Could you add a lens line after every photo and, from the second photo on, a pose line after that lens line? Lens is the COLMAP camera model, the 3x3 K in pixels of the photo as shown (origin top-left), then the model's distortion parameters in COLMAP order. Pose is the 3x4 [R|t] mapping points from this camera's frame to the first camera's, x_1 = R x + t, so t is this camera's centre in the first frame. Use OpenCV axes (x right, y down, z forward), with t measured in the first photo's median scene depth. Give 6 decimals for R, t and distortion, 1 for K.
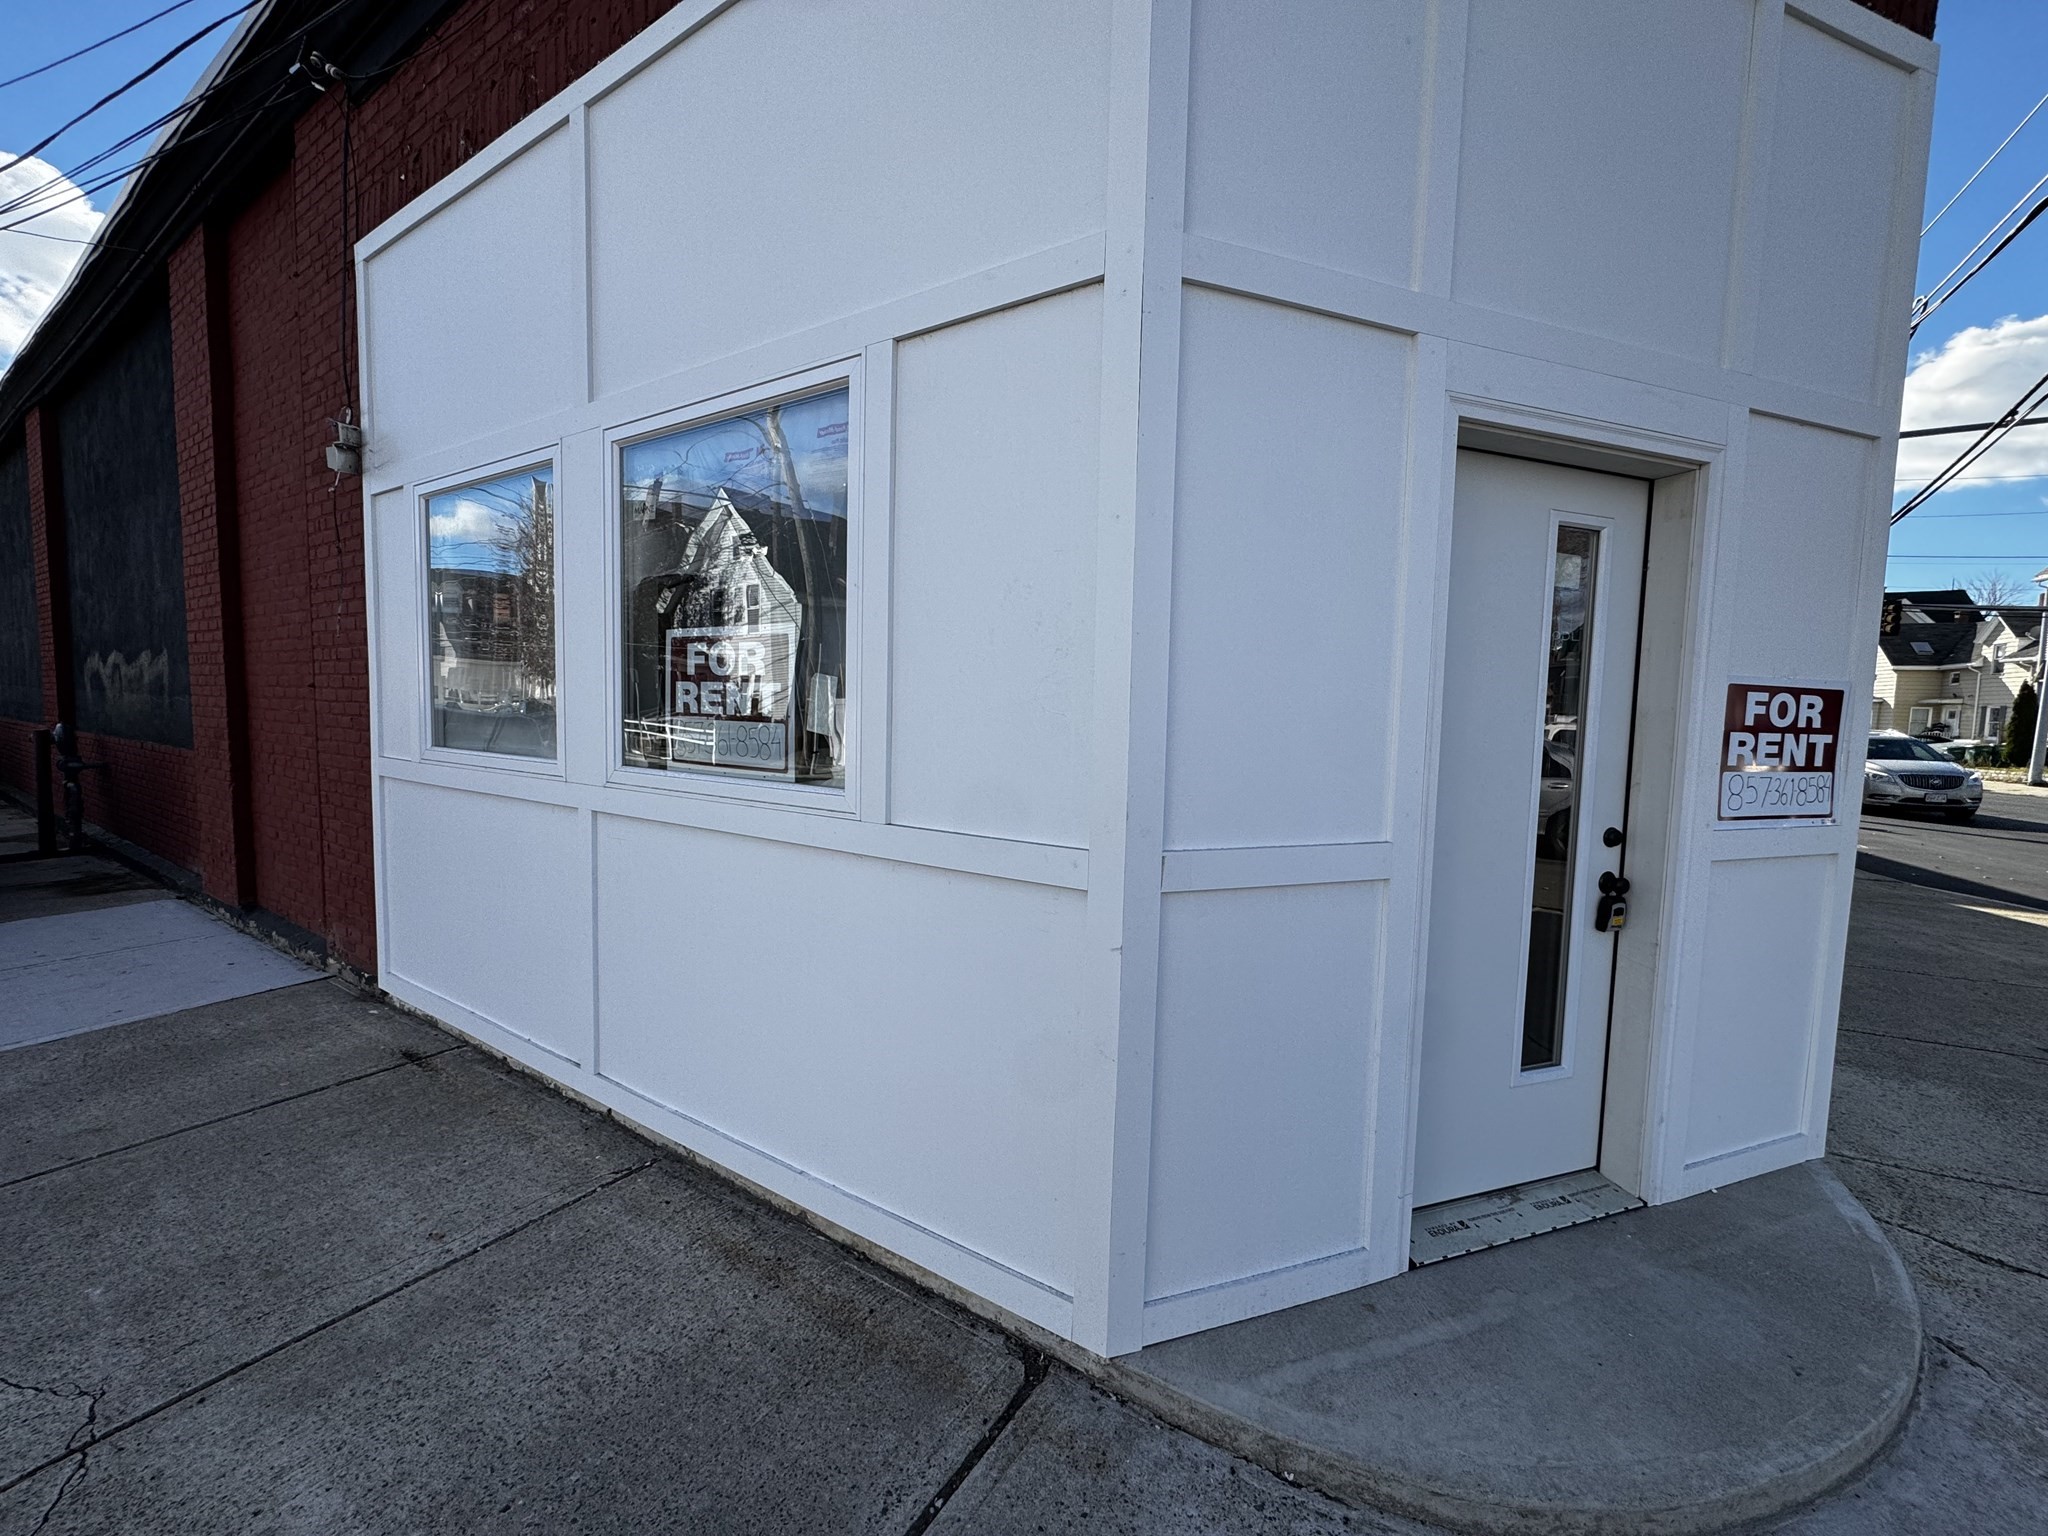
lens RADIAL K [[819.0, 0, 1022.9], [0, 819.0, 768.1], [0, 0, 1]] dist [-0.003545, 0.000323]
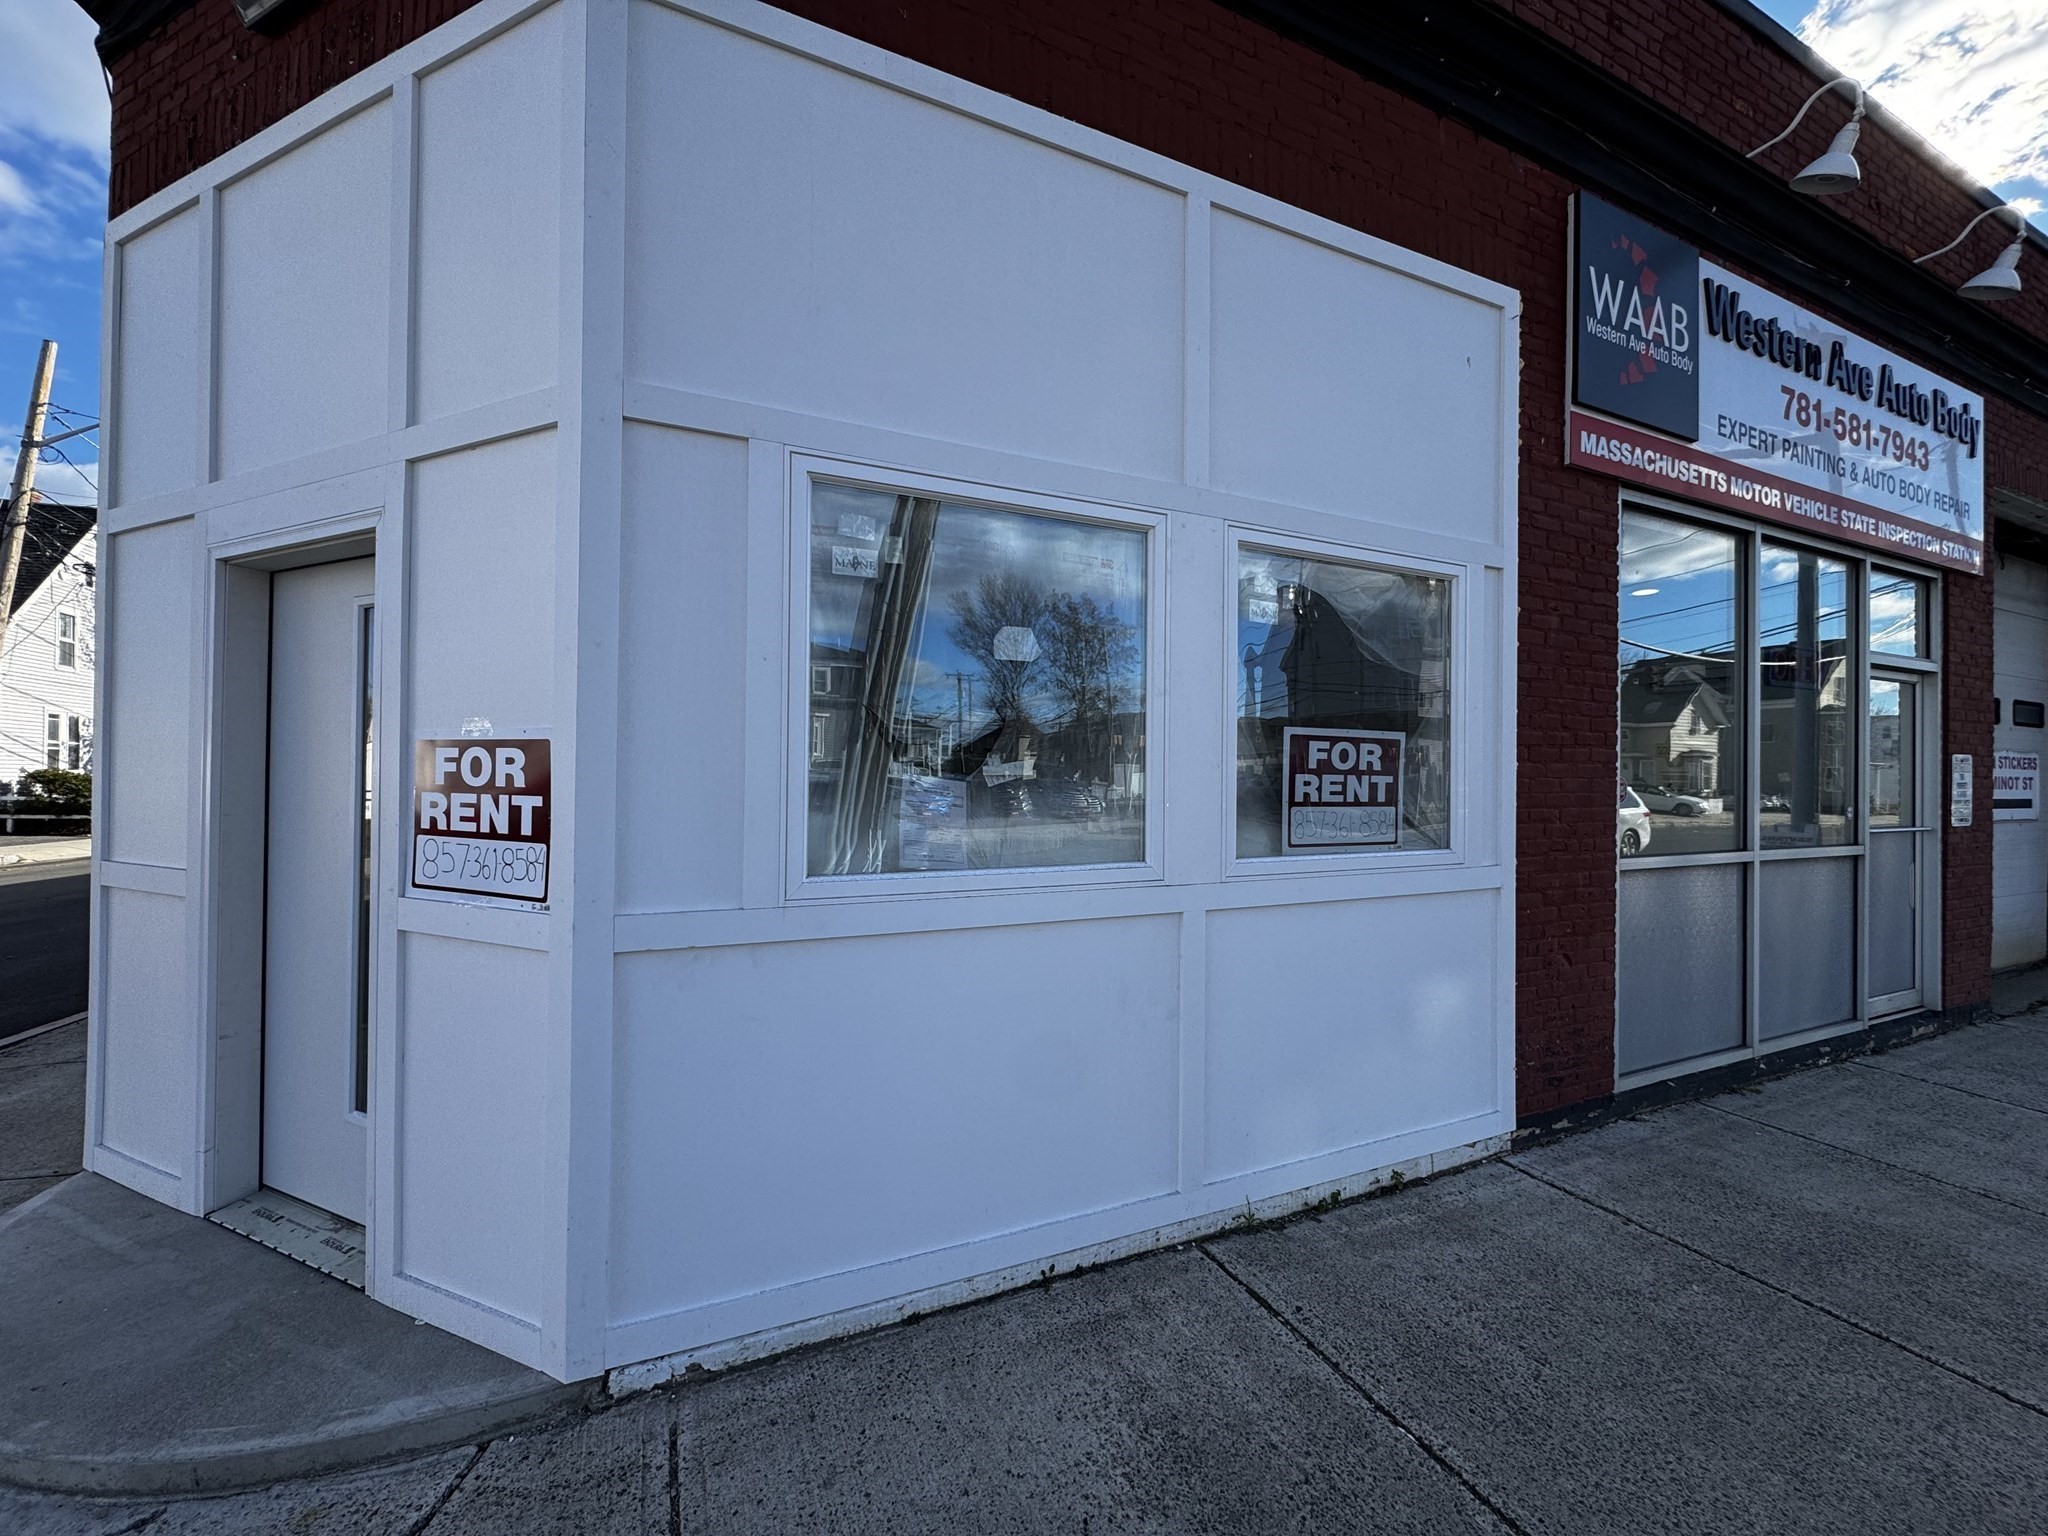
lens RADIAL K [[819.0, 0, 1022.9], [0, 819.0, 768.1], [0, 0, 1]] dist [-0.003545, 0.000323]
pose [[0.722976, -0.022225, -0.690516, 1.955430], [-0.043559, 0.996027, -0.077665, -0.027808], [0.689499, 0.086229, 0.719136, 0.782813]]
